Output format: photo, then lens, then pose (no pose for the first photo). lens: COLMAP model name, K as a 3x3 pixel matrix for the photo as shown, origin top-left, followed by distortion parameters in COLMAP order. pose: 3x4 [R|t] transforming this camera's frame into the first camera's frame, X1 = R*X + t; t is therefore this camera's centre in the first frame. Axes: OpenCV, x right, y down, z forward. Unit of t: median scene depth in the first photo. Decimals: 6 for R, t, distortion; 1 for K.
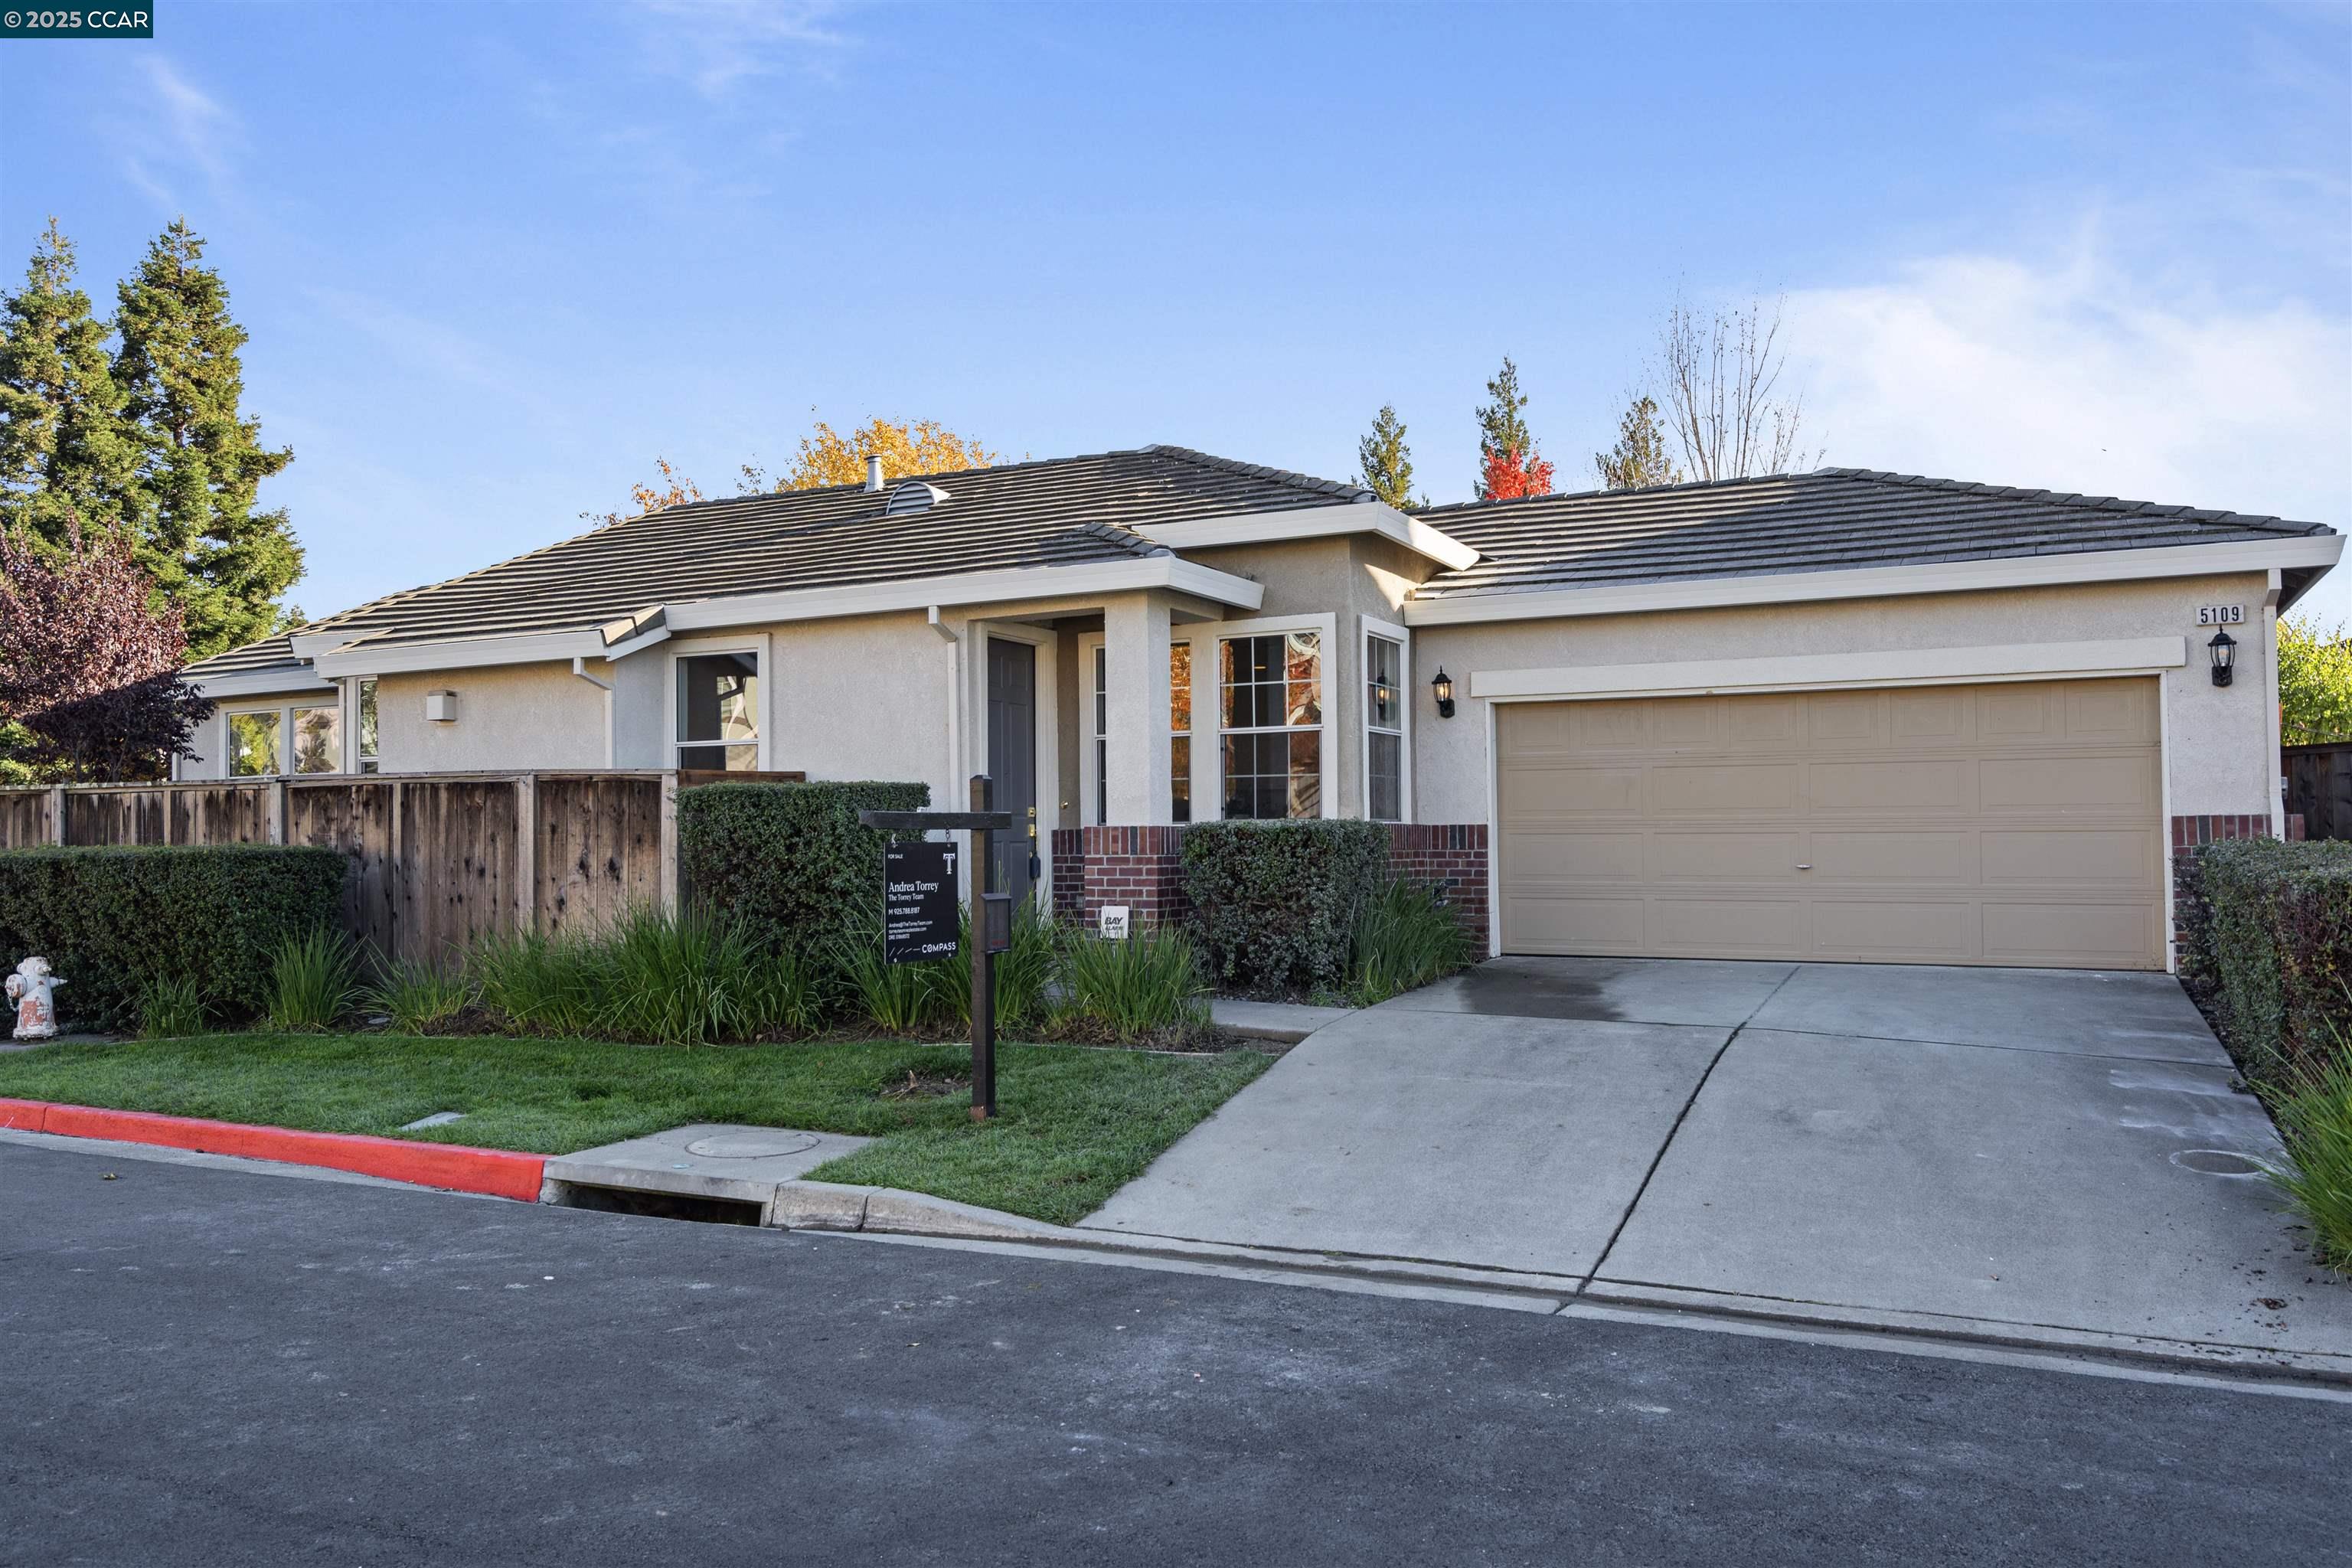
lens RADIAL K [[1702.8, 0, 1213.5], [0, 1702.8, 783.0], [0, 0, 1]] dist [0.019574, -0.005476]
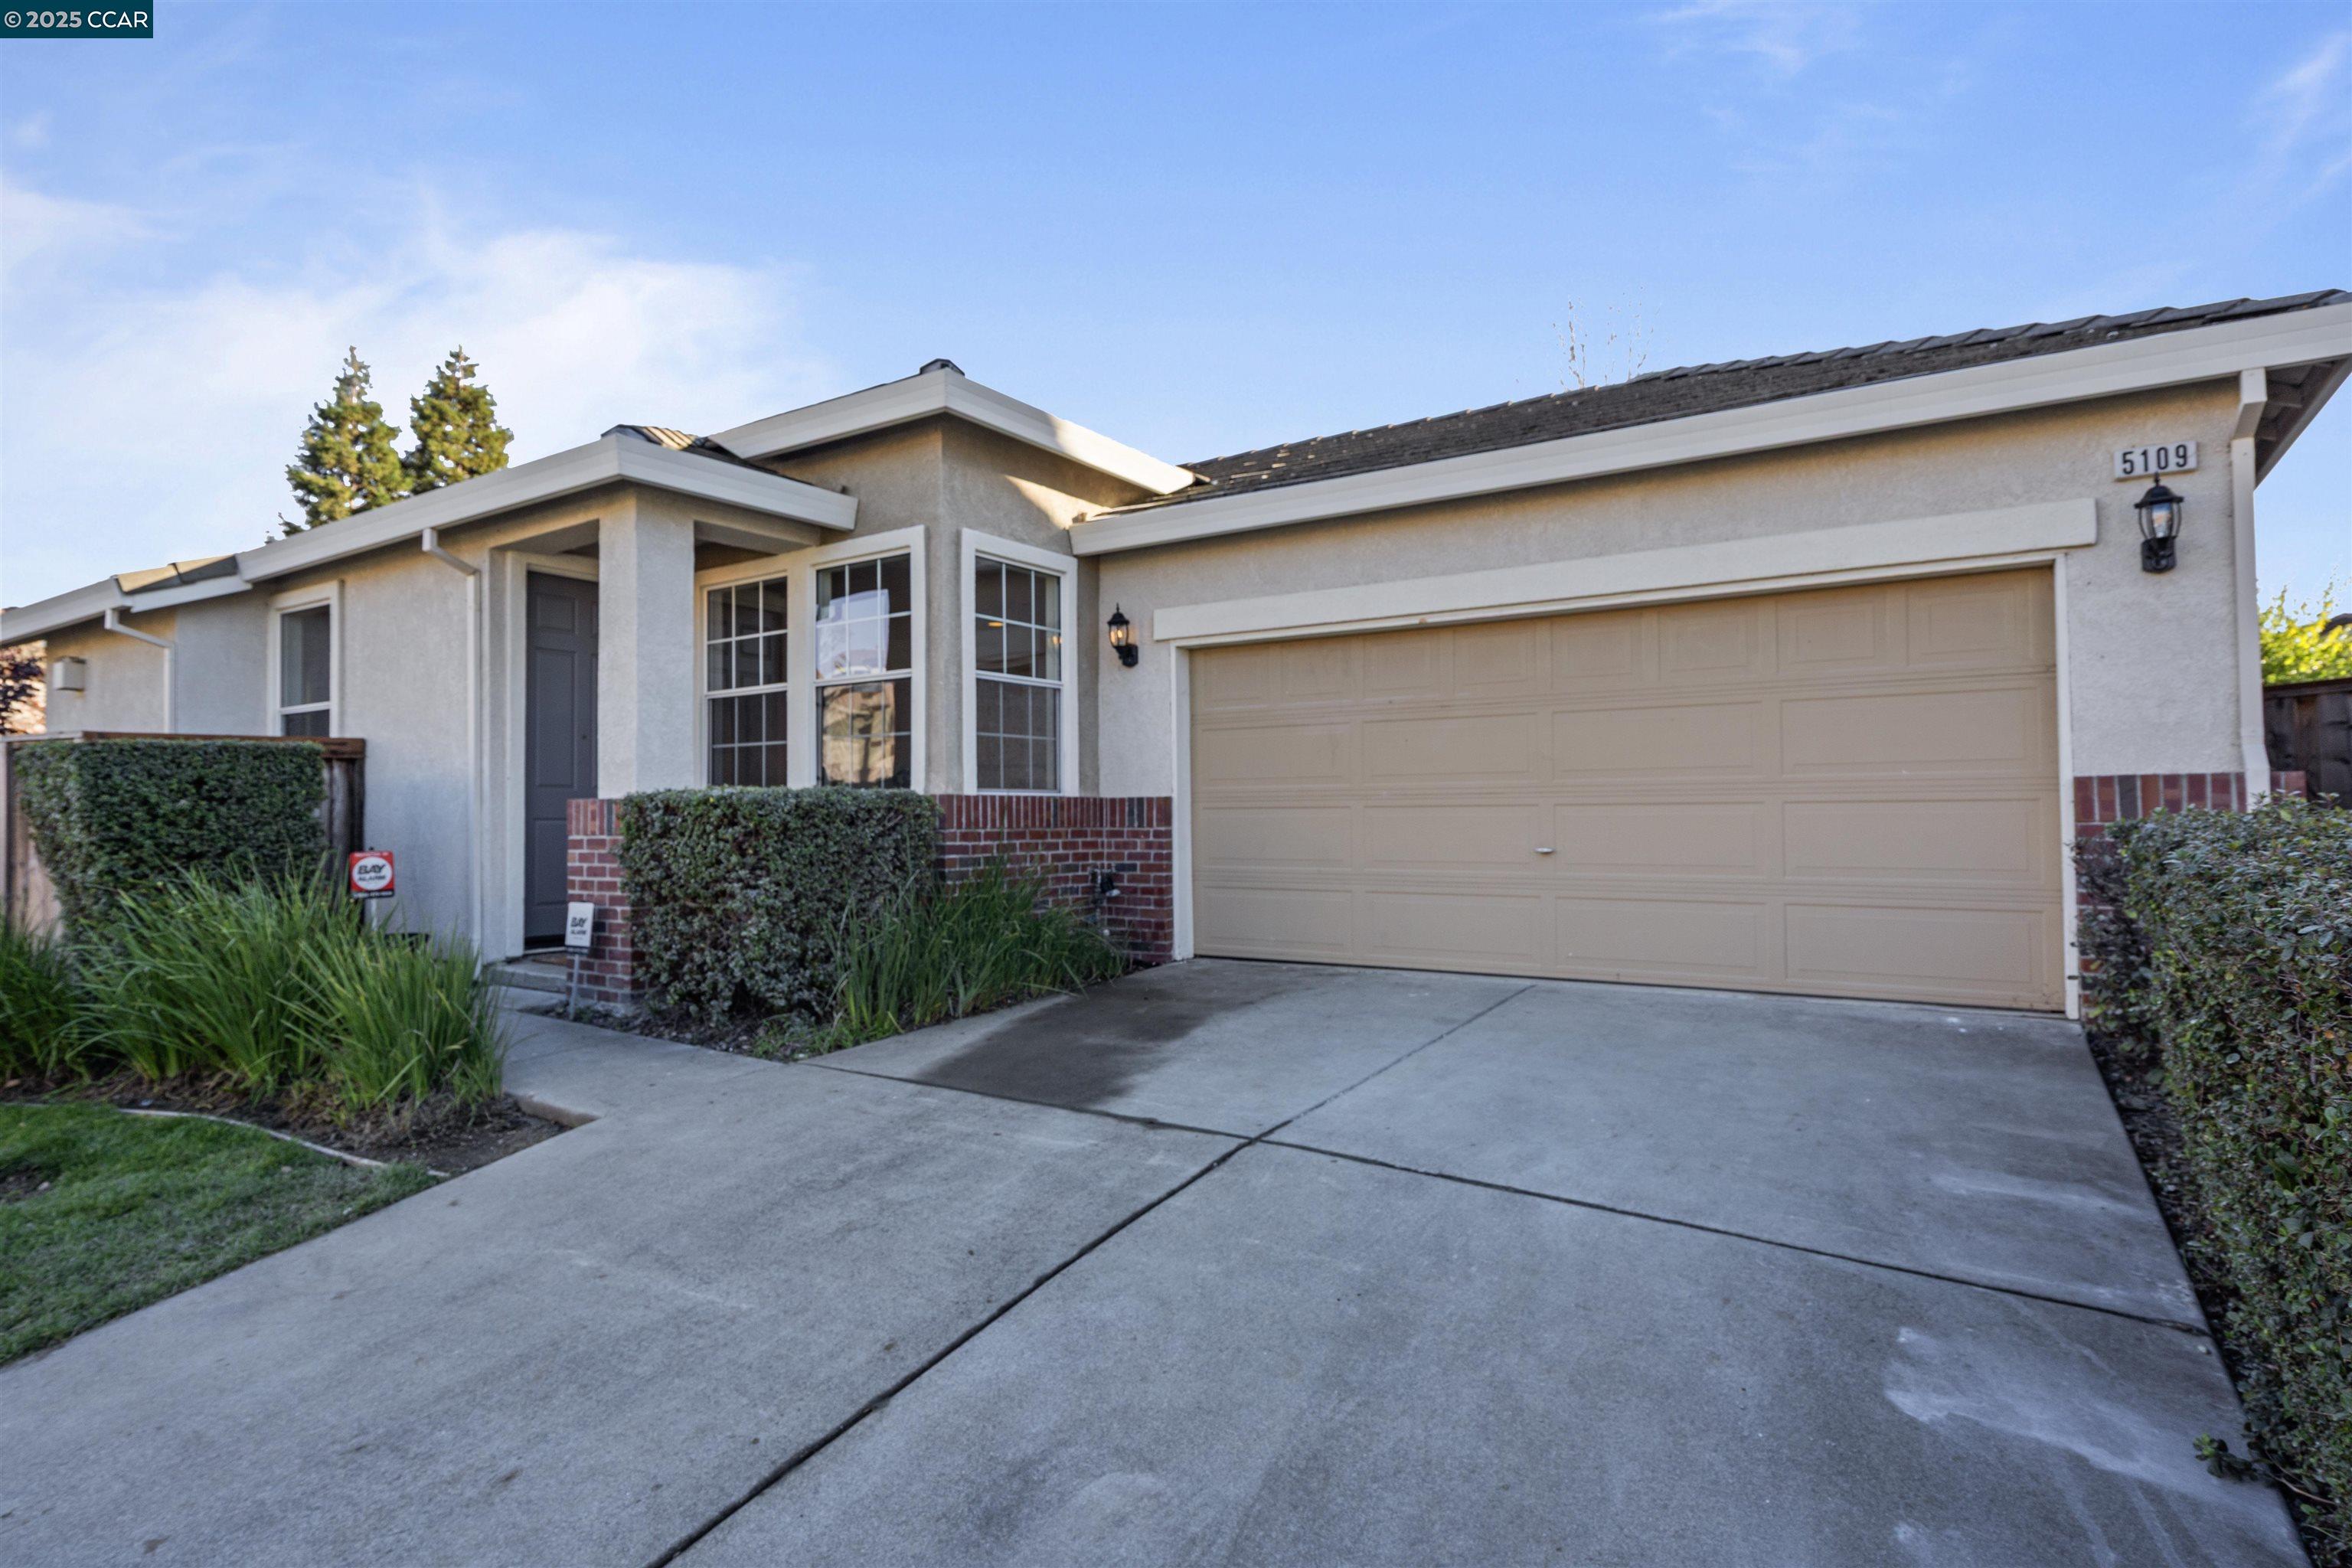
lens RADIAL K [[1243.2, 0, 1176.0], [0, 1243.2, 784.0], [0, 0, 1]] dist [0.001107, 0.002193]
pose [[0.991726, -0.004753, -0.128281, 0.257524], [0.005723, 0.999958, 0.007196, 0.015210], [0.128241, -0.007871, 0.991712, 0.445150]]
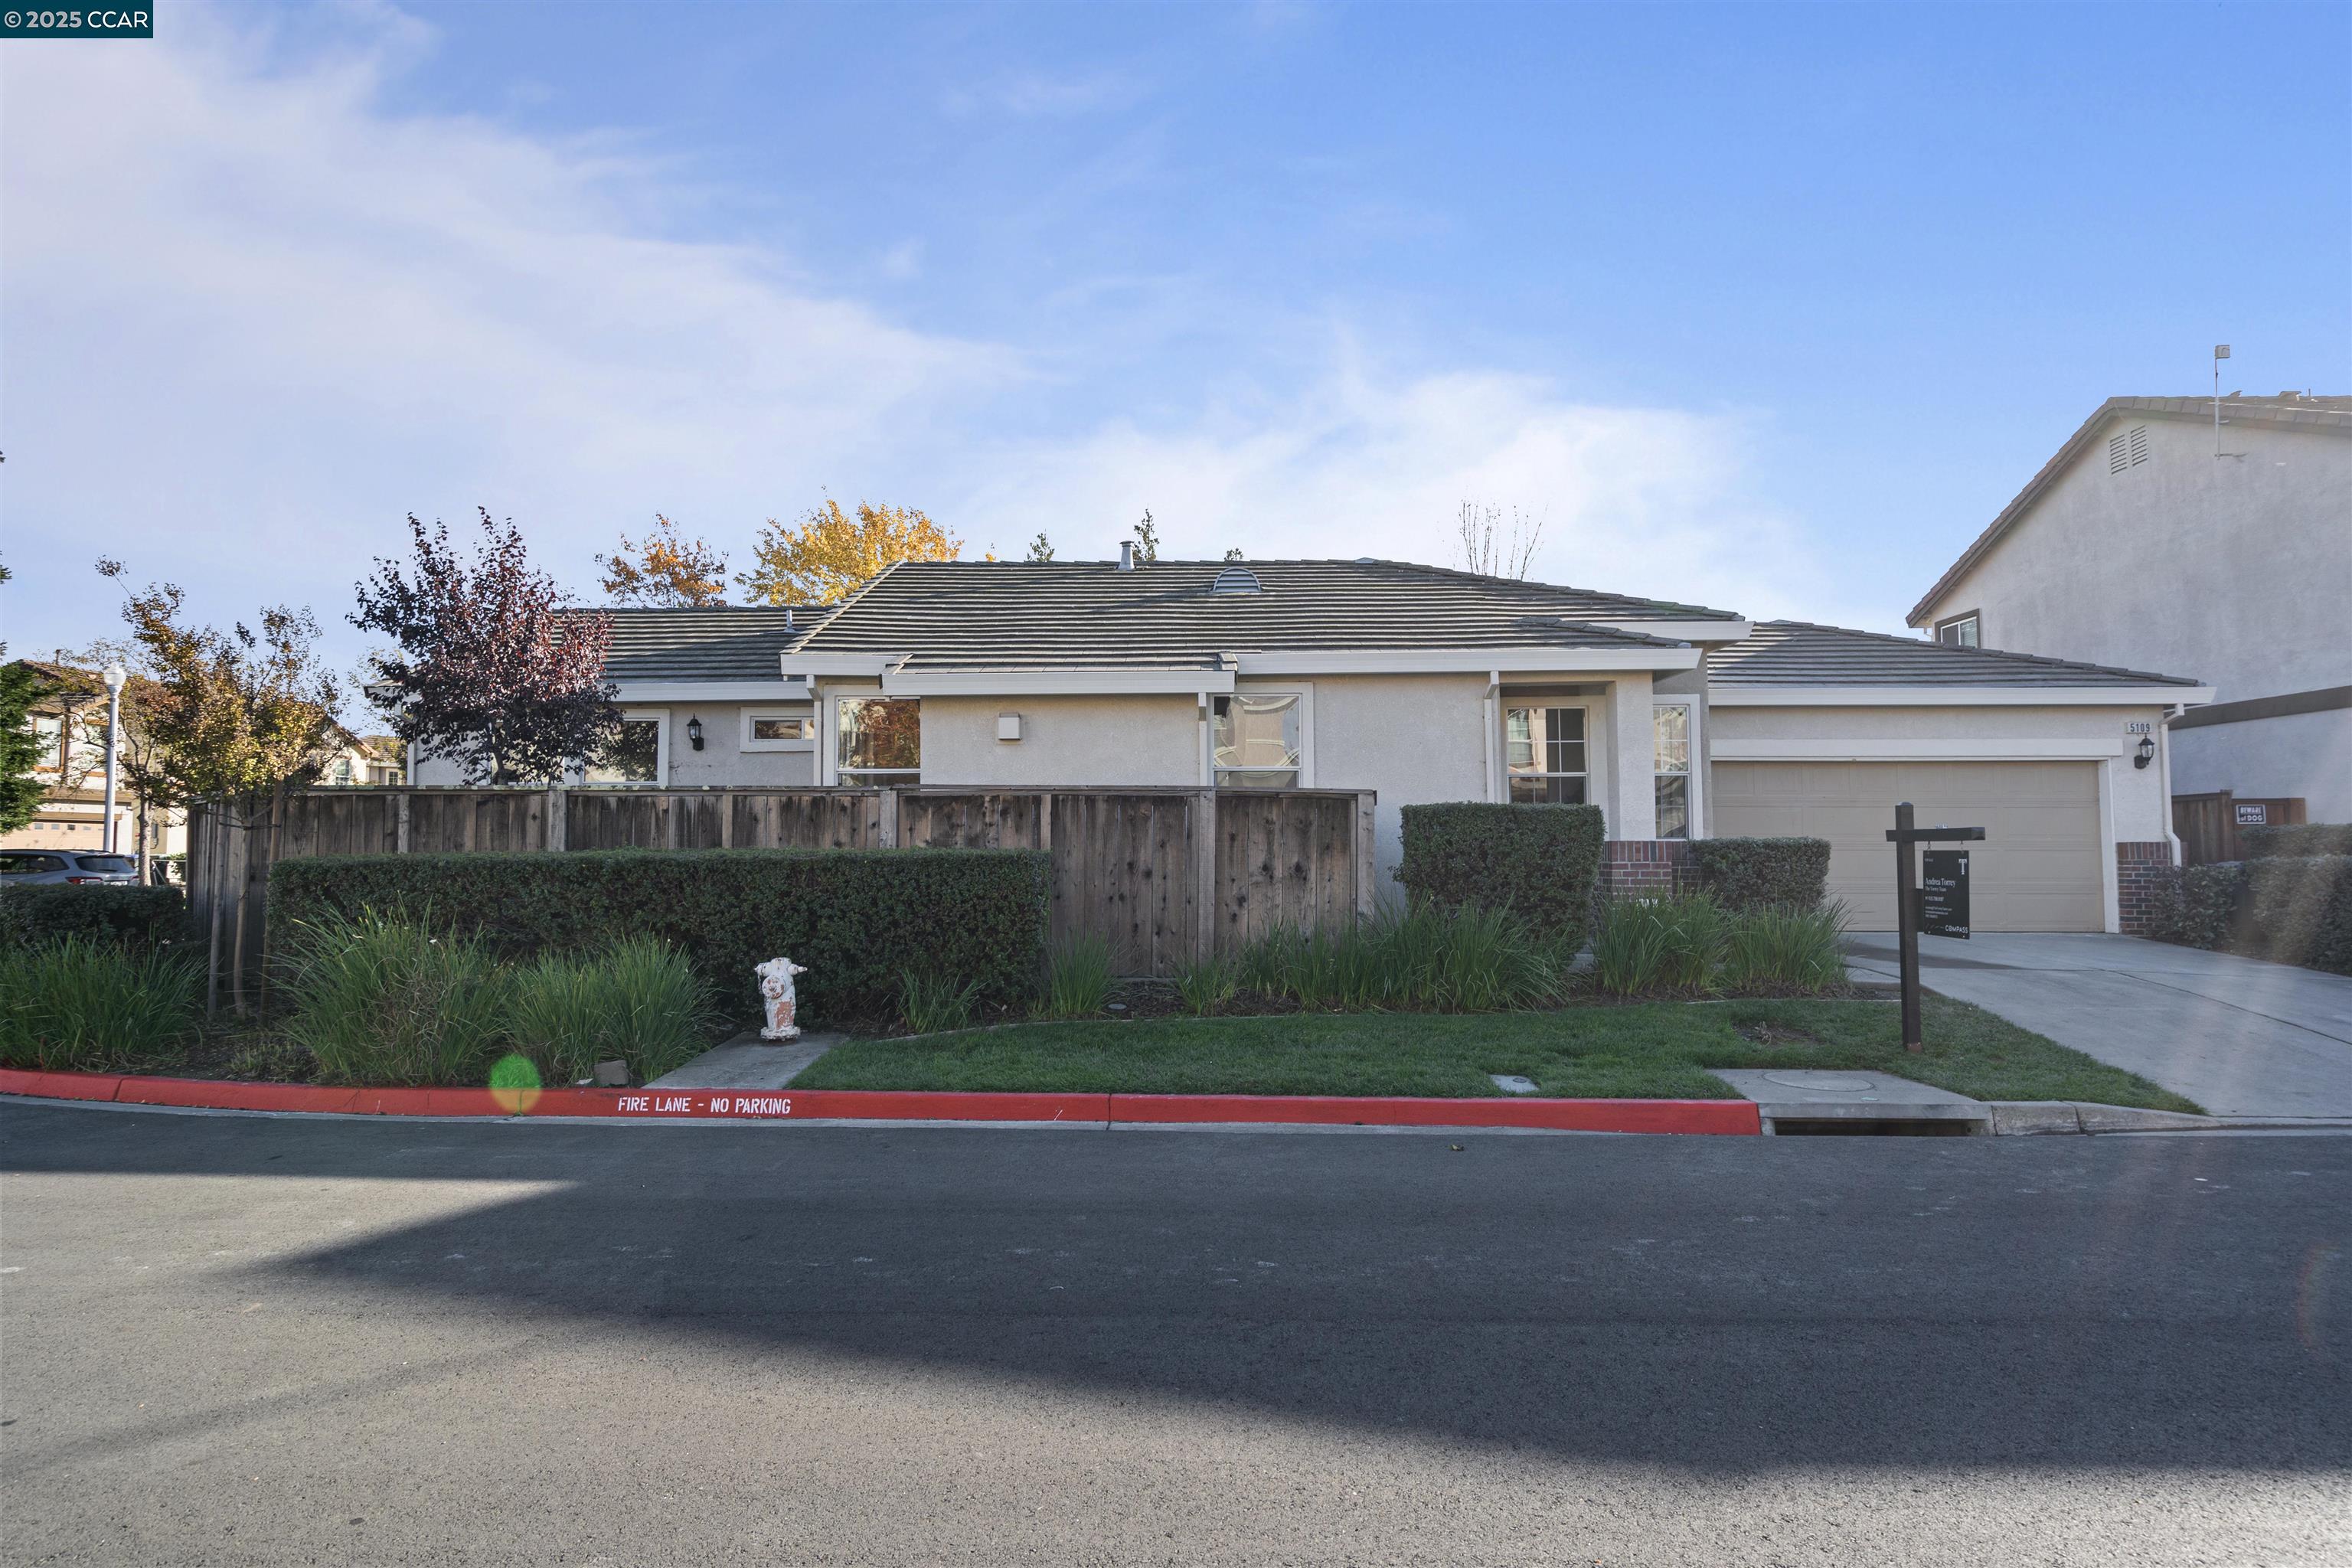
lens RADIAL K [[1243.2, 0, 1176.0], [0, 1243.2, 784.0], [0, 0, 1]] dist [0.001107, 0.002193]
pose [[0.908275, 0.031238, 0.417206, -0.759277], [-0.021168, 0.999363, -0.028743, 0.015196], [-0.417838, 0.017275, 0.908357, 0.228544]]
